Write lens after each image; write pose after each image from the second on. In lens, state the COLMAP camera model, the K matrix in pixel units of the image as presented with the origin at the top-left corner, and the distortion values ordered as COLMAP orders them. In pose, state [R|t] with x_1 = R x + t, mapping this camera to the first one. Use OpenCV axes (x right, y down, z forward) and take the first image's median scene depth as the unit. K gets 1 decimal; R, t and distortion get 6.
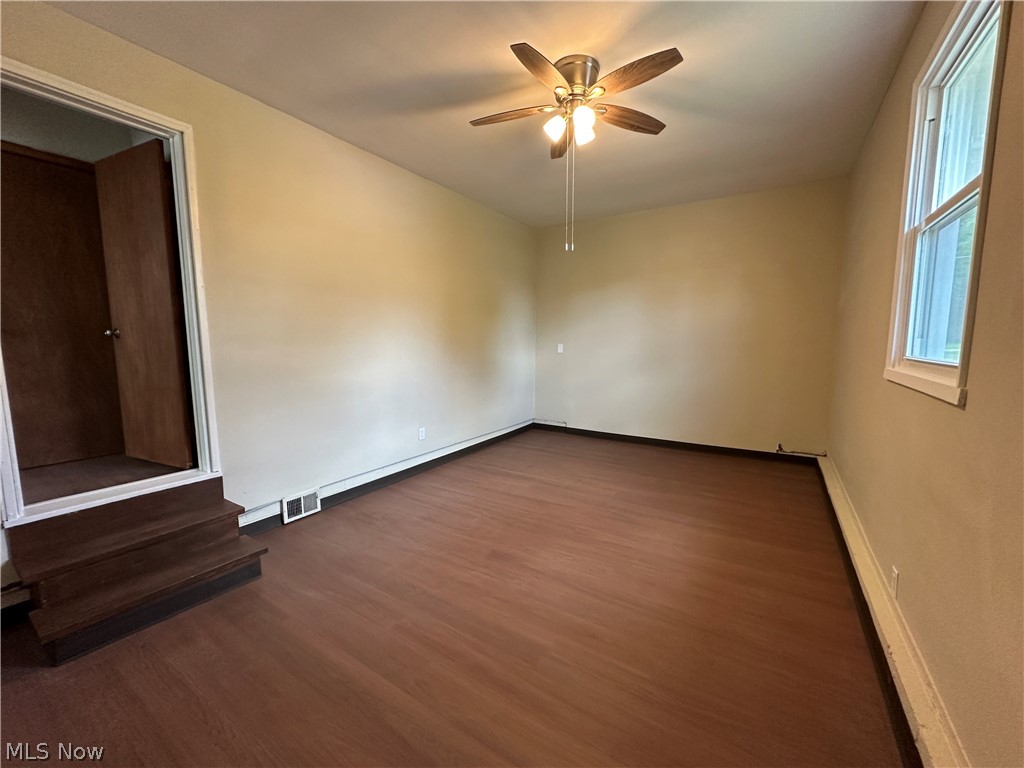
lens RADIAL K [[408.3, 0, 512.0], [0, 408.3, 384.0], [0, 0, 1]] dist [-0.001329, -0.000104]
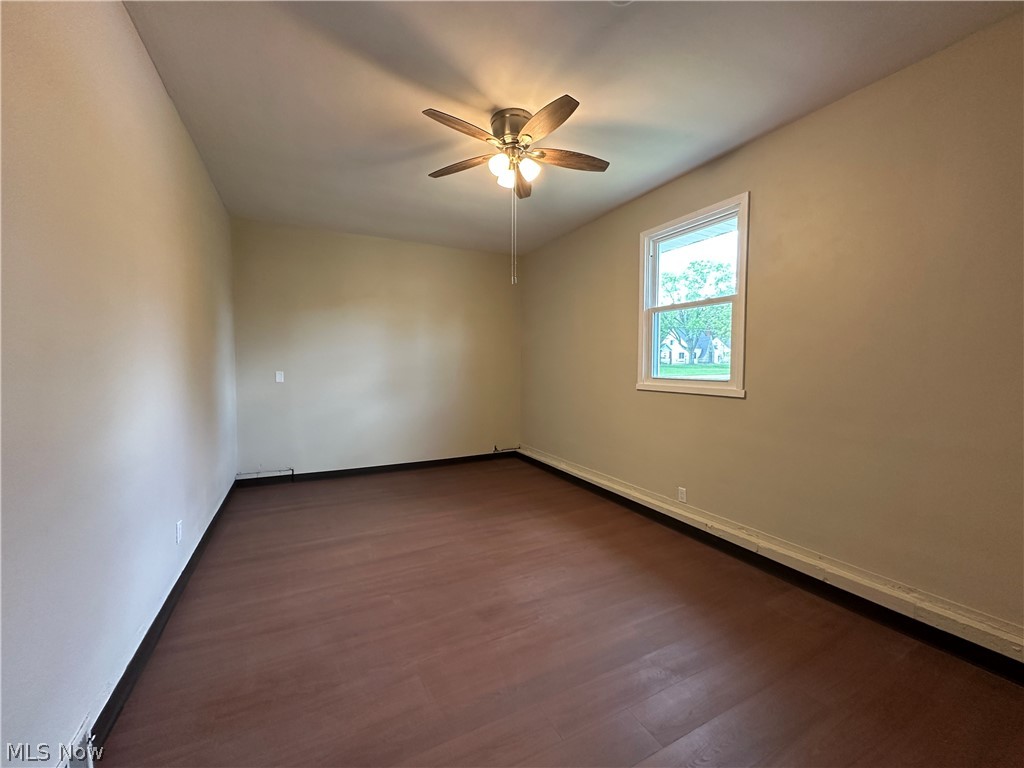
lens RADIAL K [[408.3, 0, 512.0], [0, 408.3, 384.0], [0, 0, 1]] dist [-0.001329, -0.000104]
pose [[0.496650, -0.036476, 0.867184, -0.620261], [0.088129, 0.996072, -0.008575, -0.048319], [-0.863465, 0.080683, 0.497914, 0.394303]]
